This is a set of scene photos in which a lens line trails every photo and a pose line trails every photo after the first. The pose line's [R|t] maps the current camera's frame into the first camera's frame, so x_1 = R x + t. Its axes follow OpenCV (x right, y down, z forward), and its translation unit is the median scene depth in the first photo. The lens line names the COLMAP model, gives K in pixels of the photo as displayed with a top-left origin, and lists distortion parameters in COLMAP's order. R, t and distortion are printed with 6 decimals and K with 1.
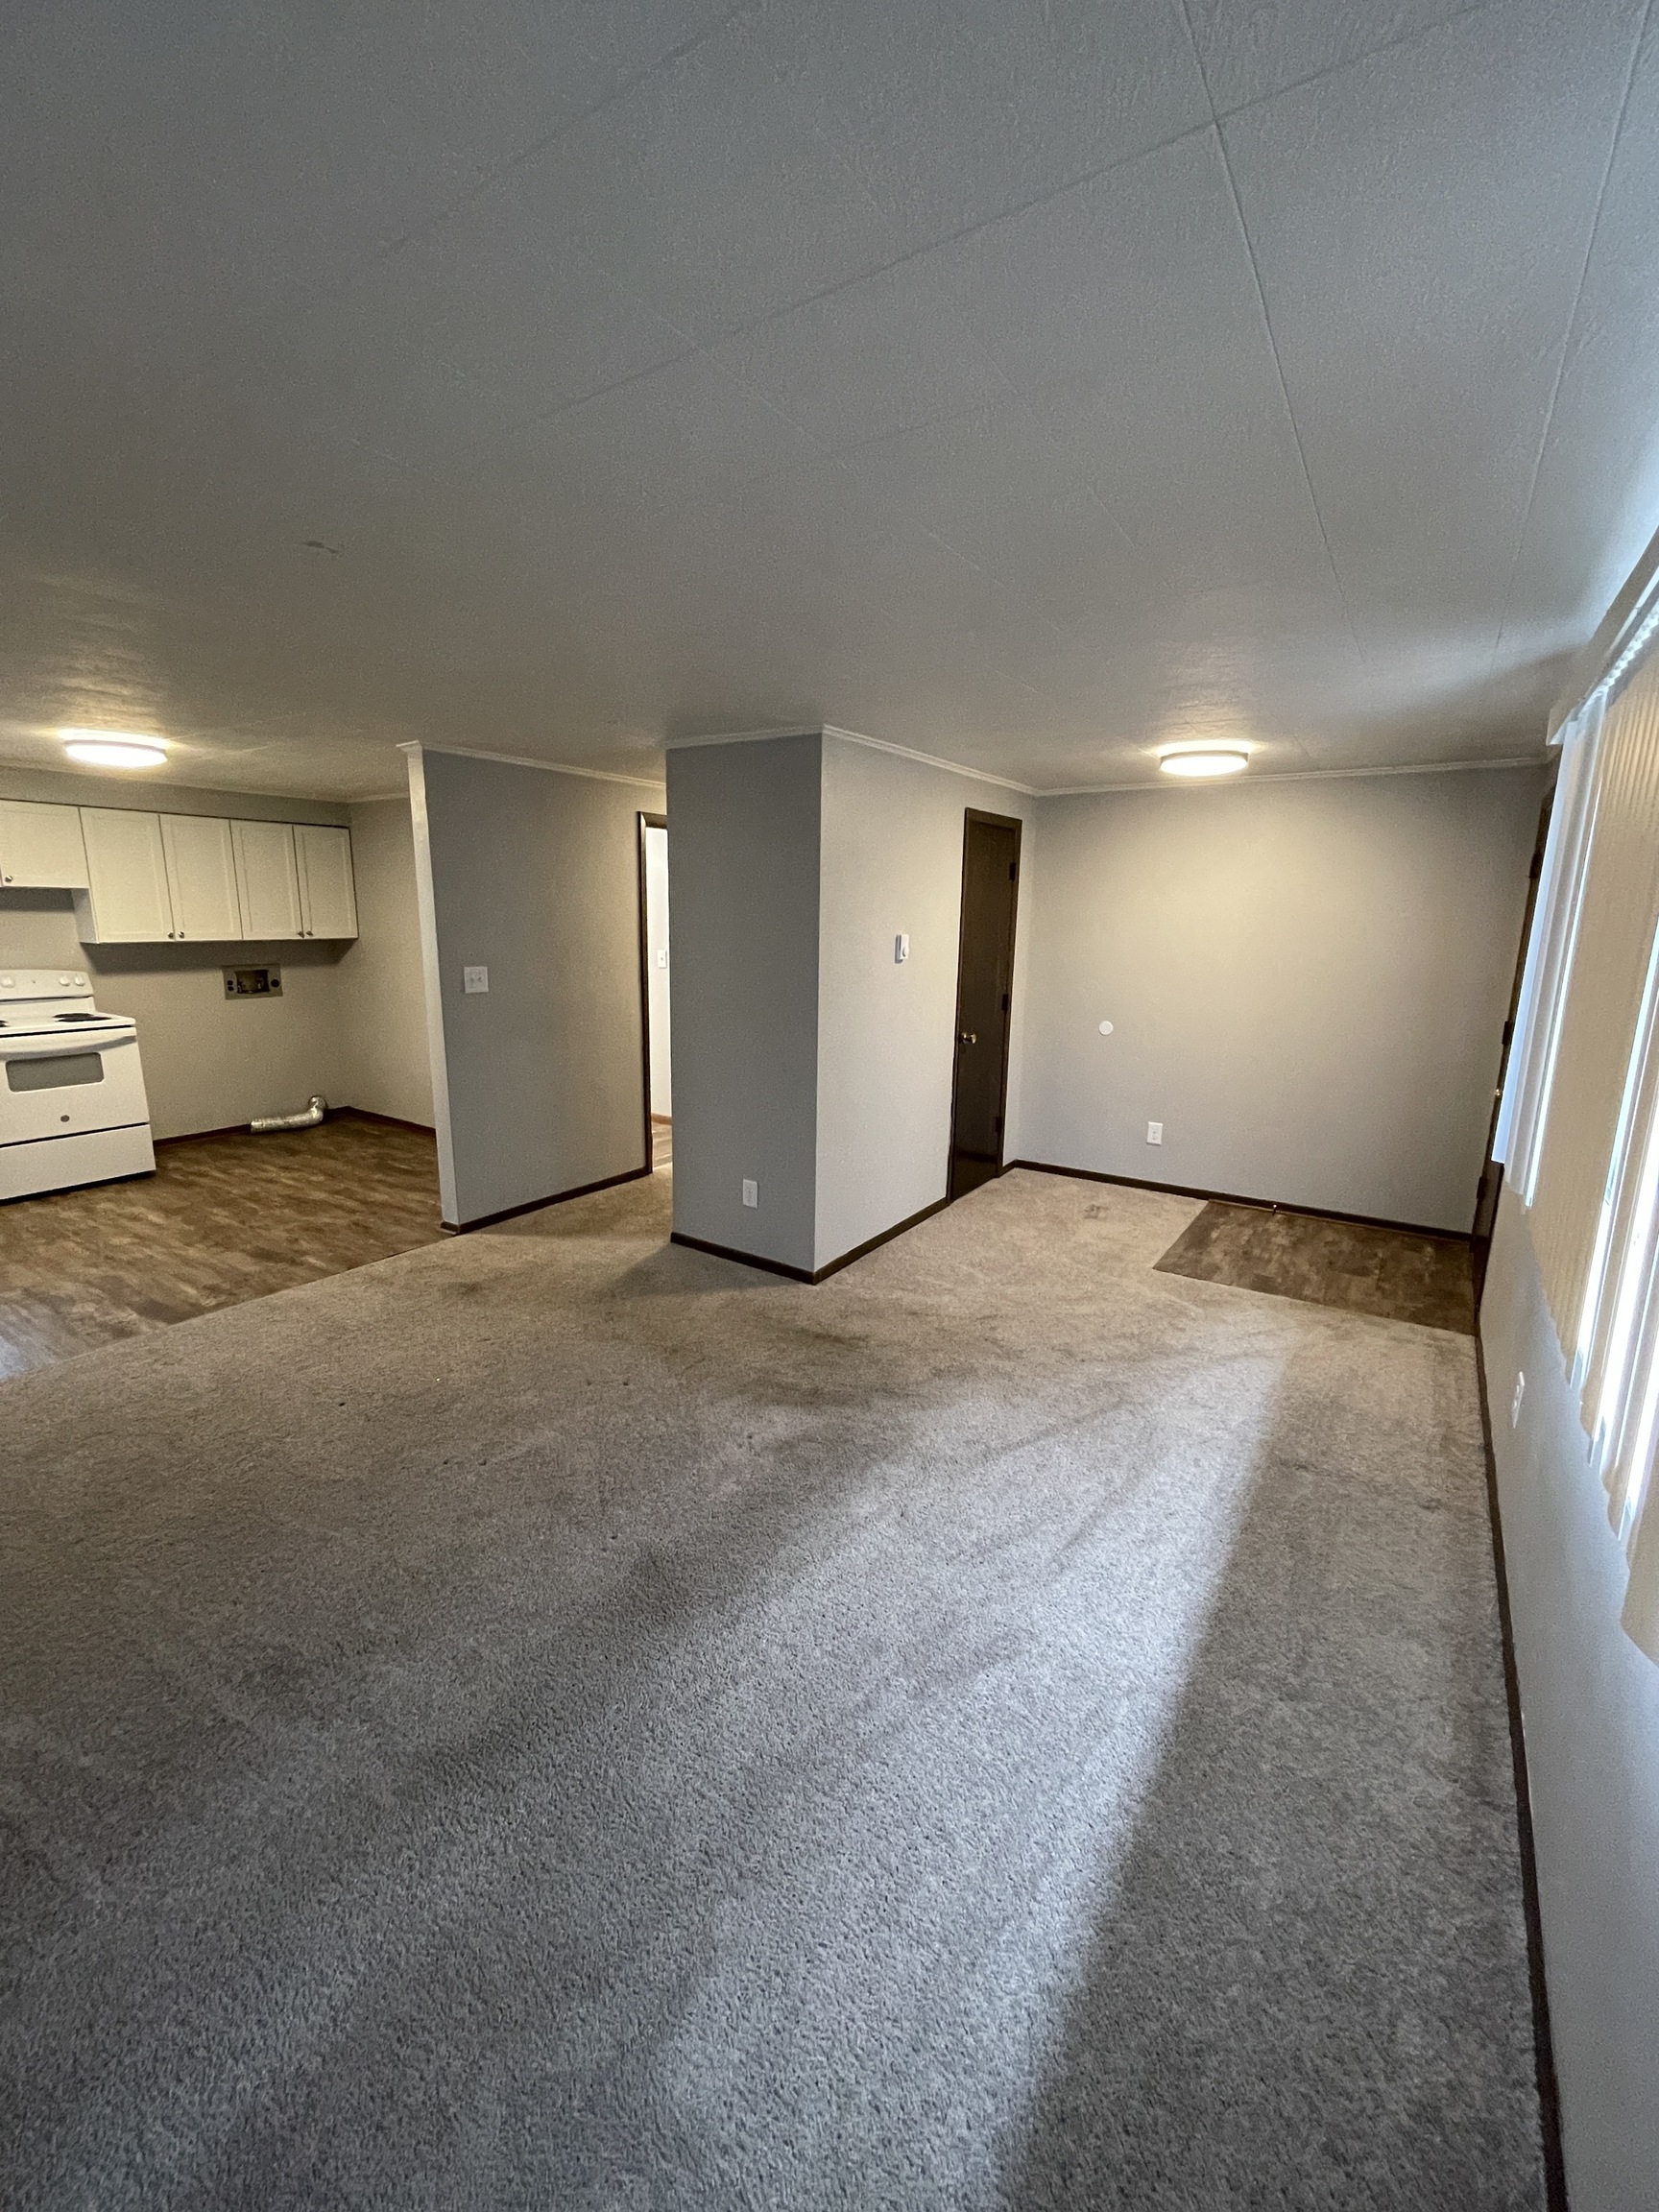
lens RADIAL K [[891.8, 0, 837.2], [0, 891.8, 1094.8], [0, 0, 1]] dist [-0.001006, 0.000016]
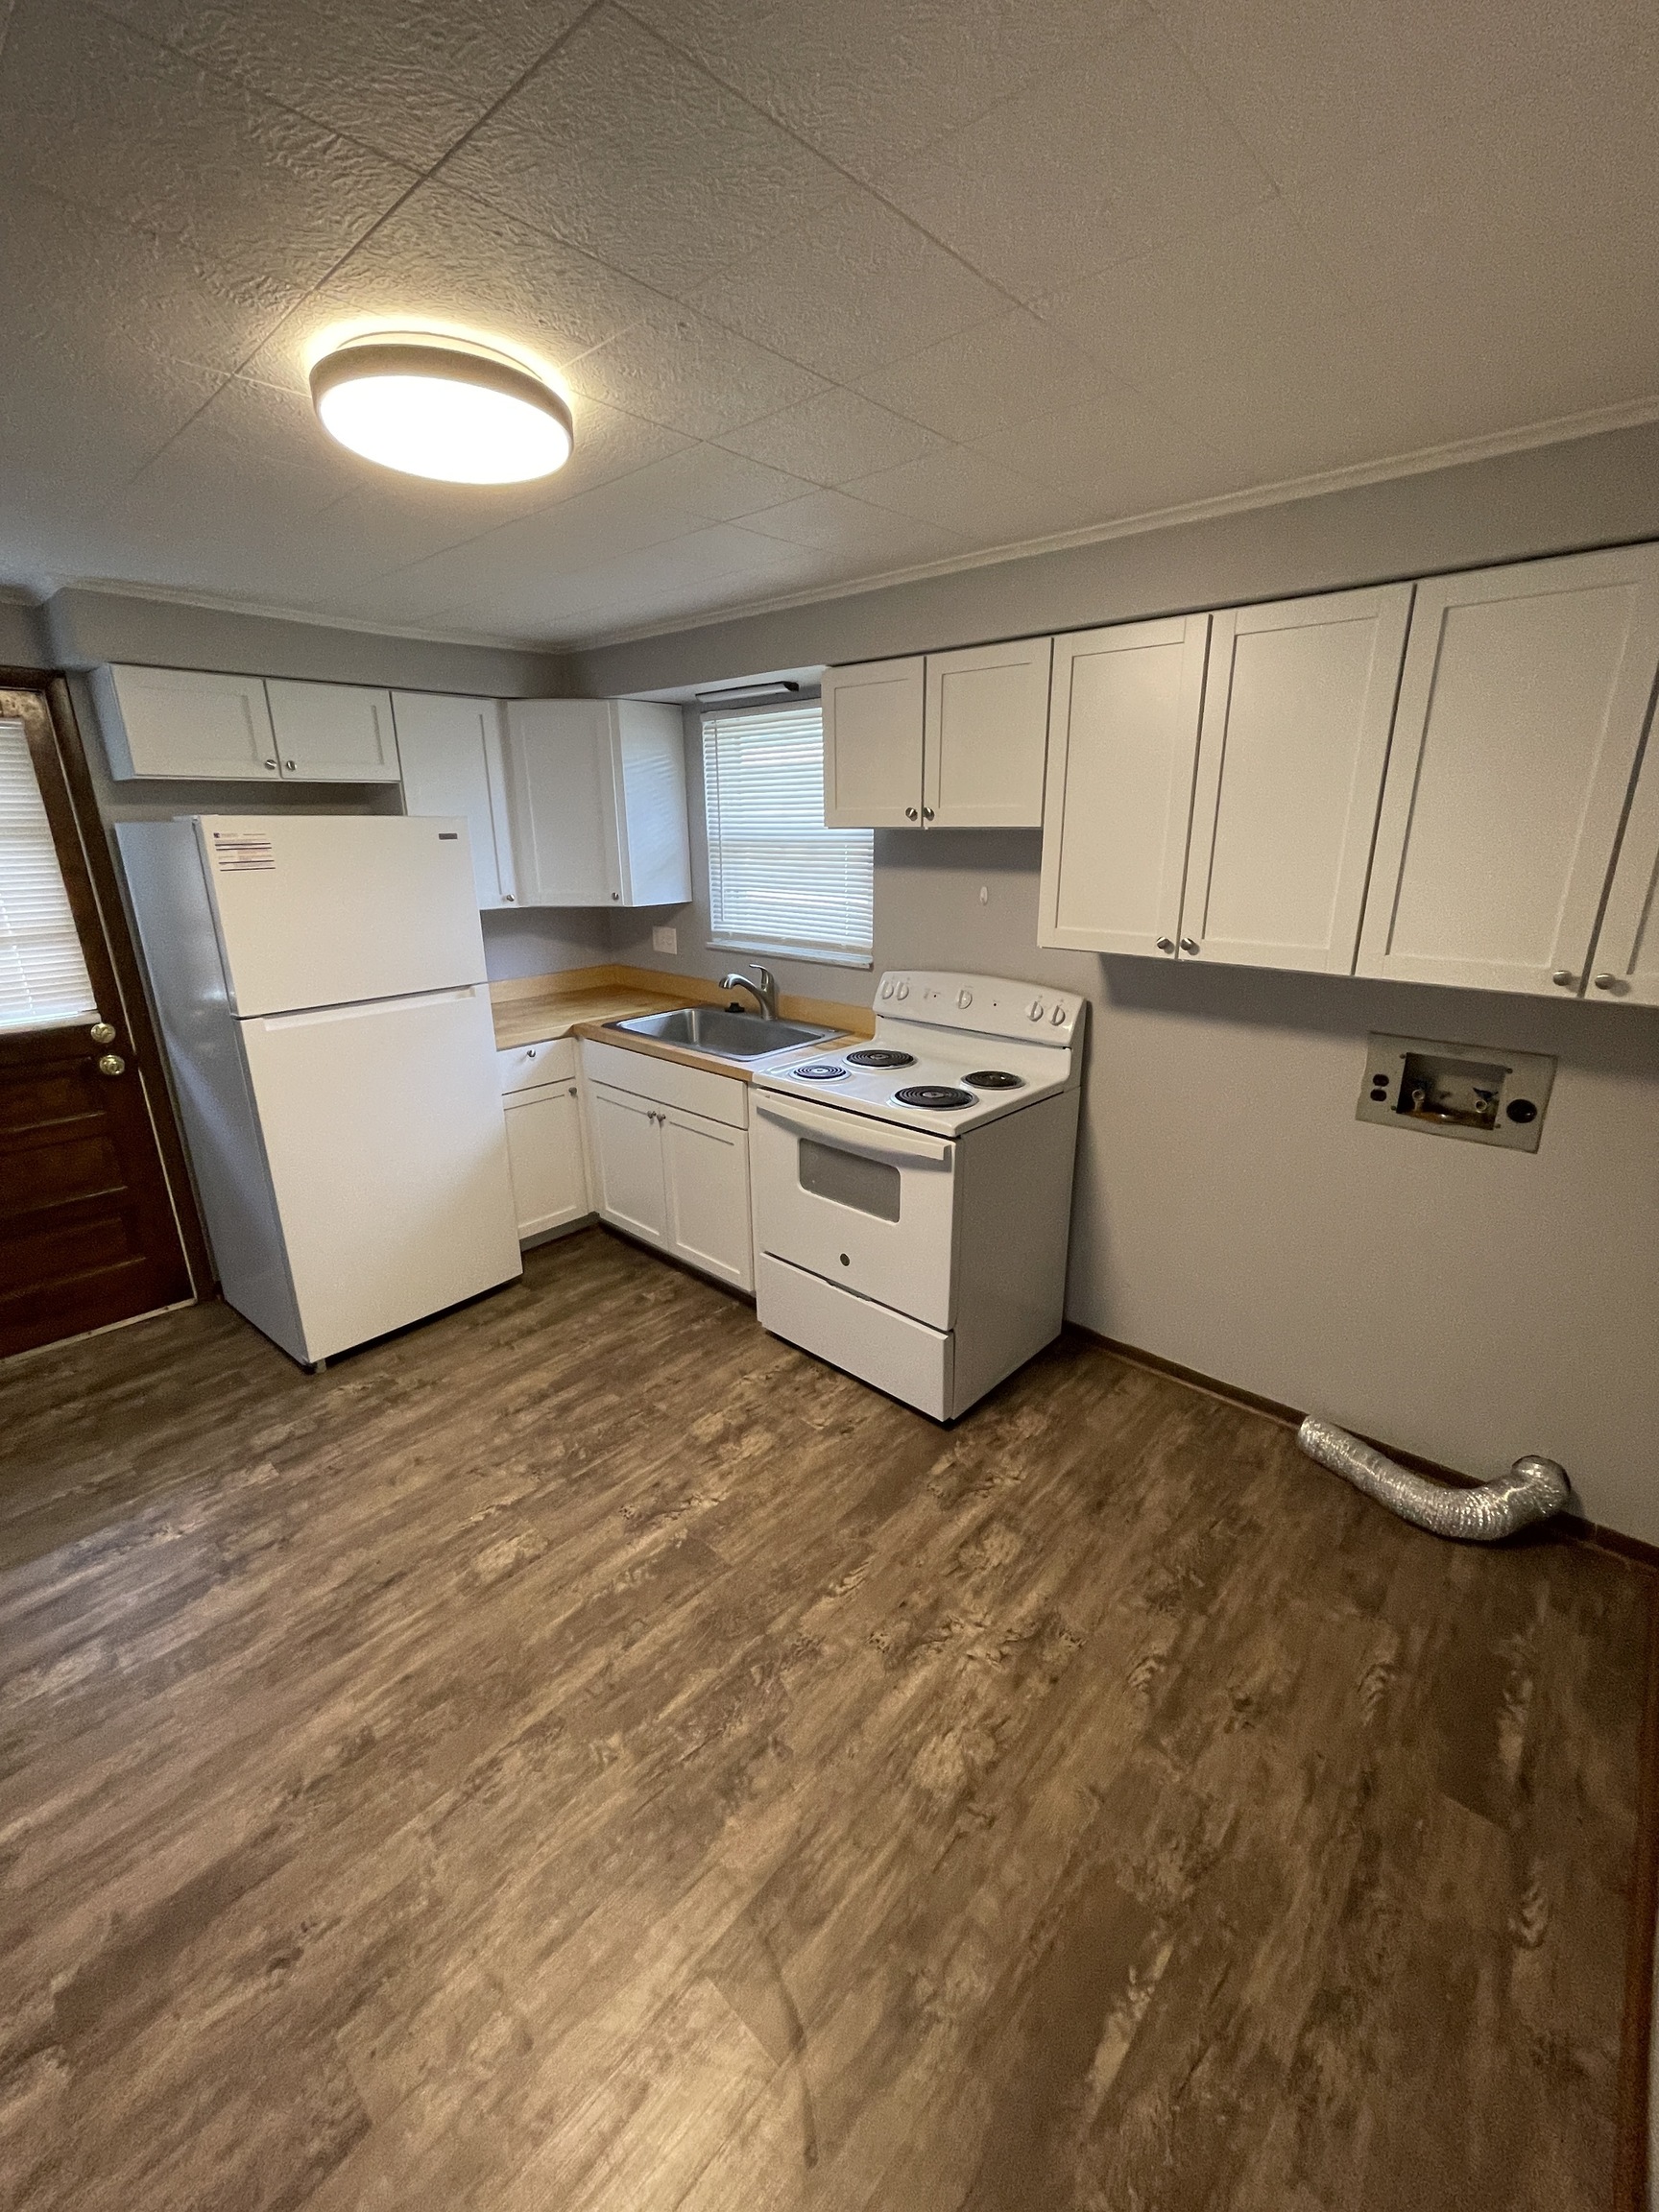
lens RADIAL K [[891.8, 0, 837.2], [0, 891.8, 1094.8], [0, 0, 1]] dist [-0.001006, 0.000016]
pose [[-0.154688, 0.282417, -0.946738, -0.453746], [-0.191651, 0.931491, 0.309182, -0.288677], [0.969196, 0.229270, -0.089965, 1.241321]]
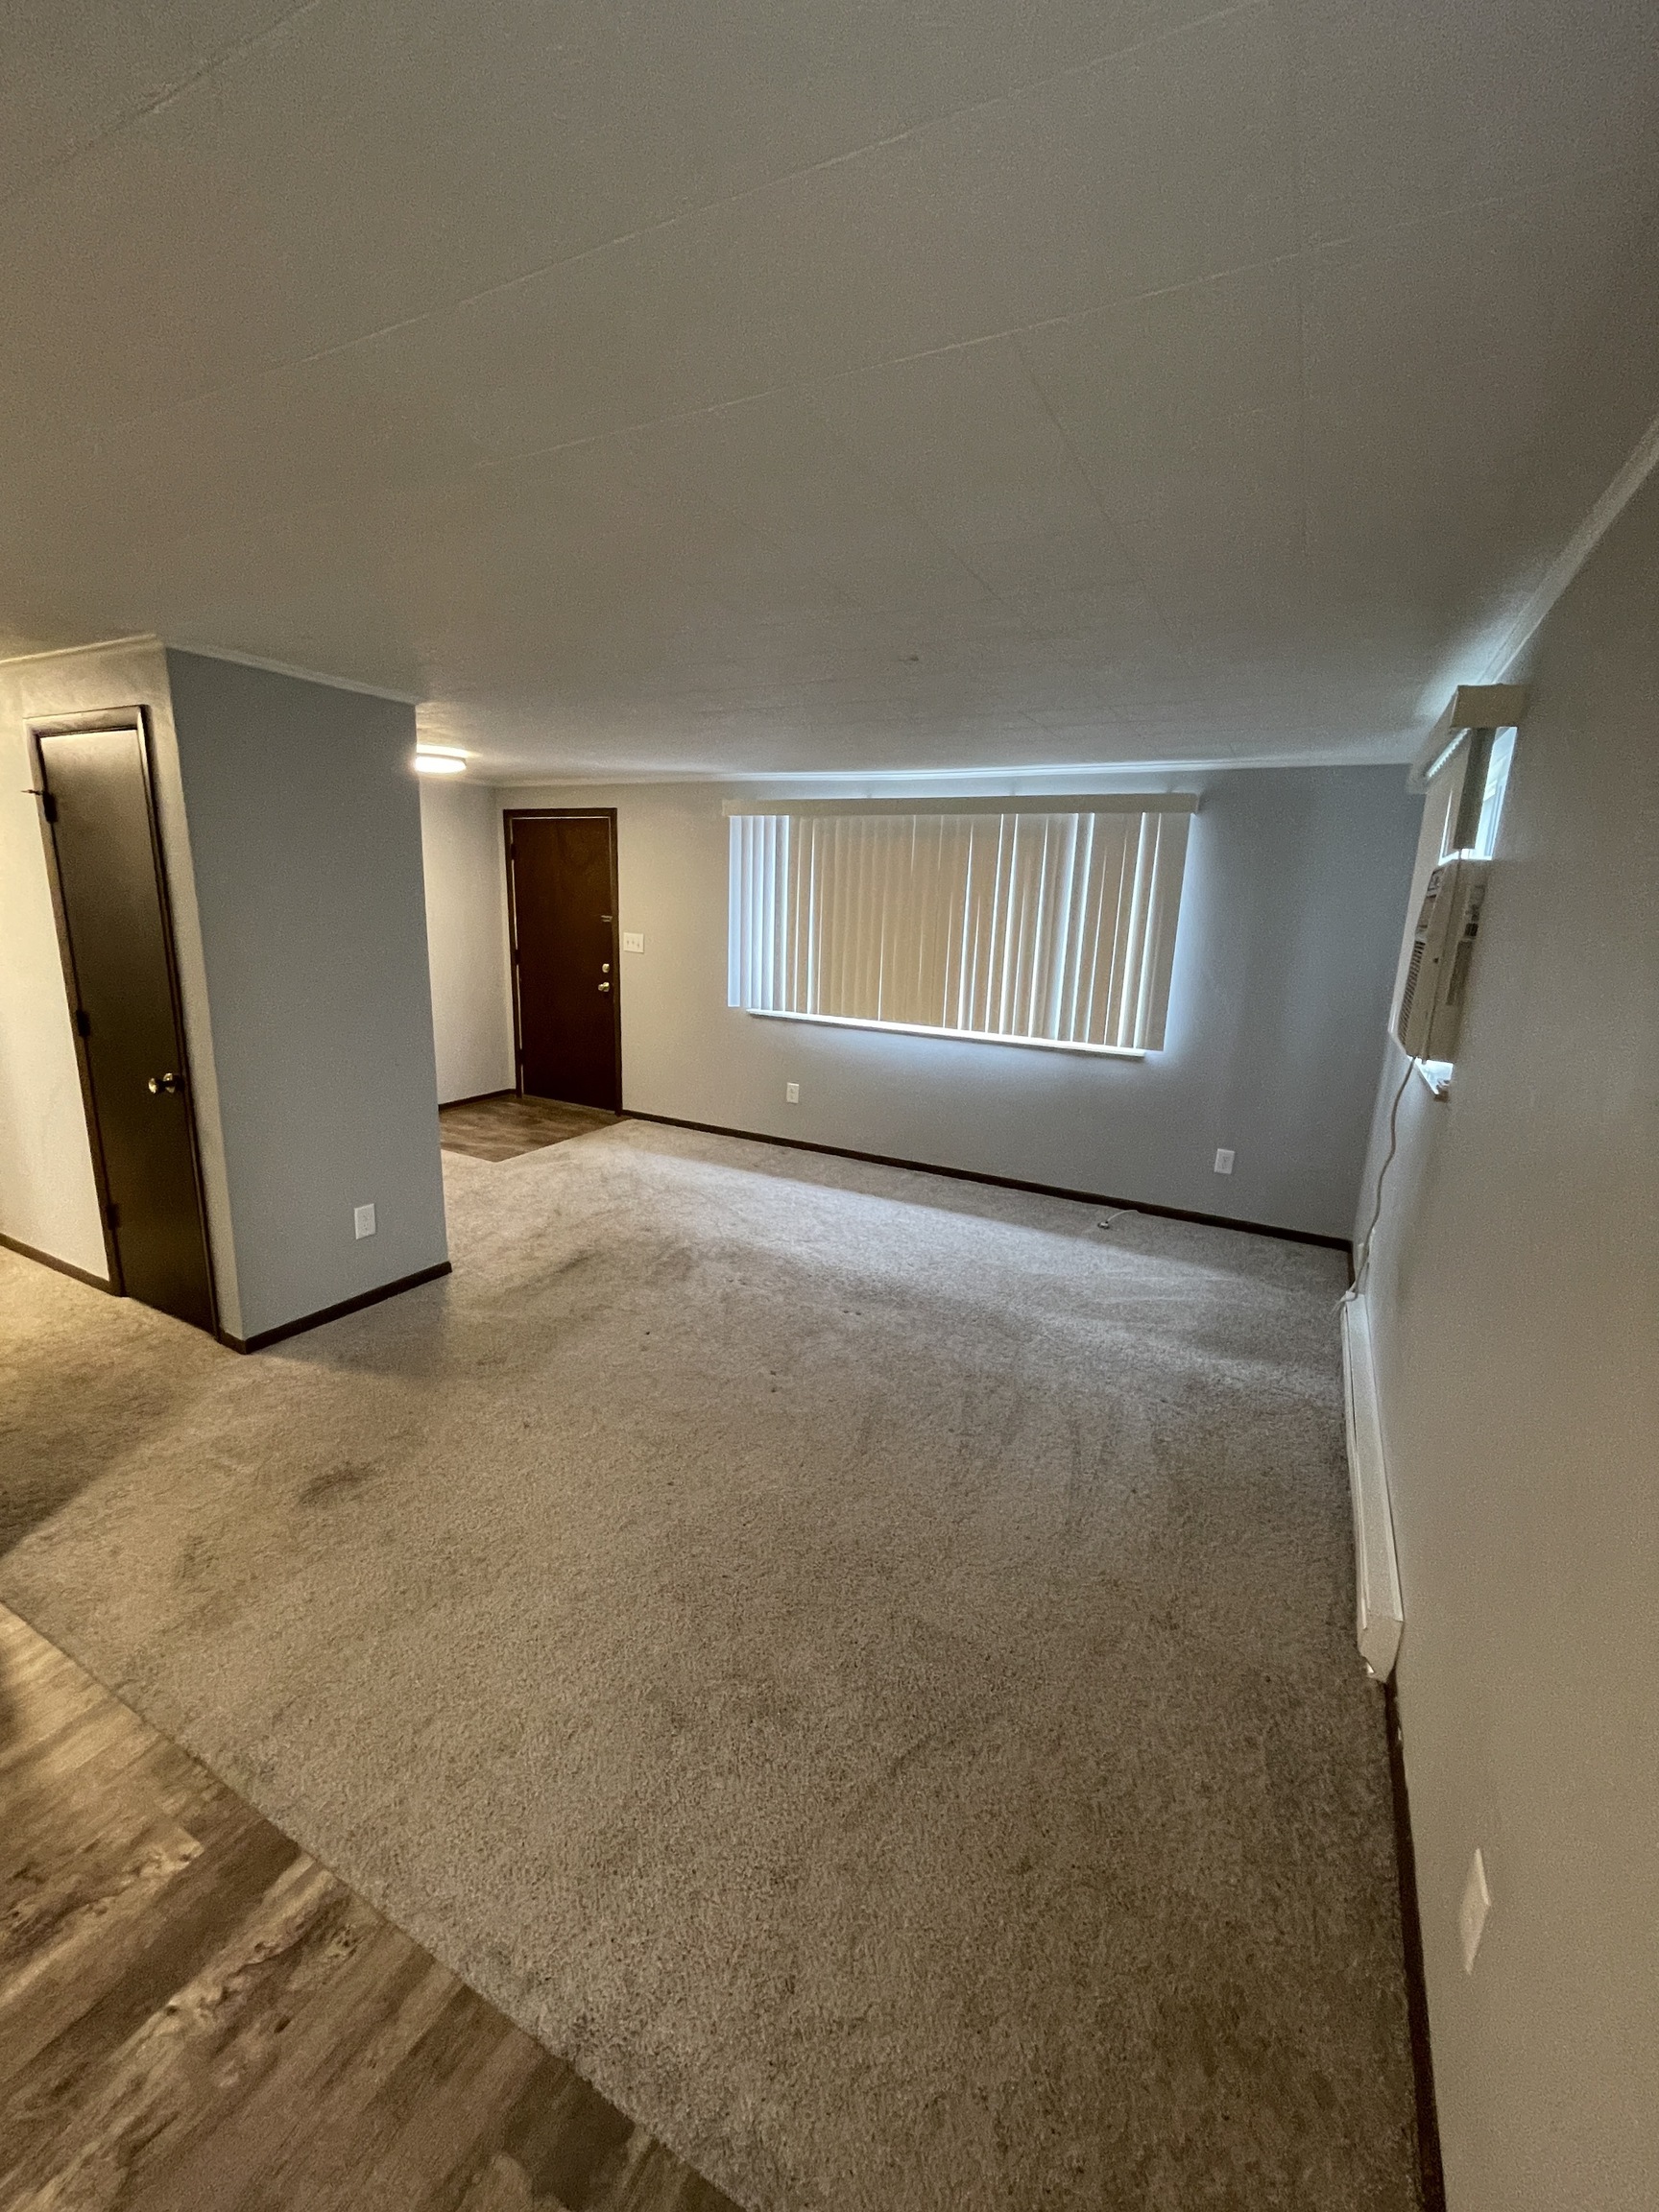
lens RADIAL K [[891.8, 0, 837.2], [0, 891.8, 1094.8], [0, 0, 1]] dist [-0.001006, 0.000016]
pose [[-0.098646, -0.235999, 0.966733, -0.927255], [0.162666, 0.954581, 0.249631, -0.141191], [-0.981738, 0.181880, -0.055776, 0.578401]]
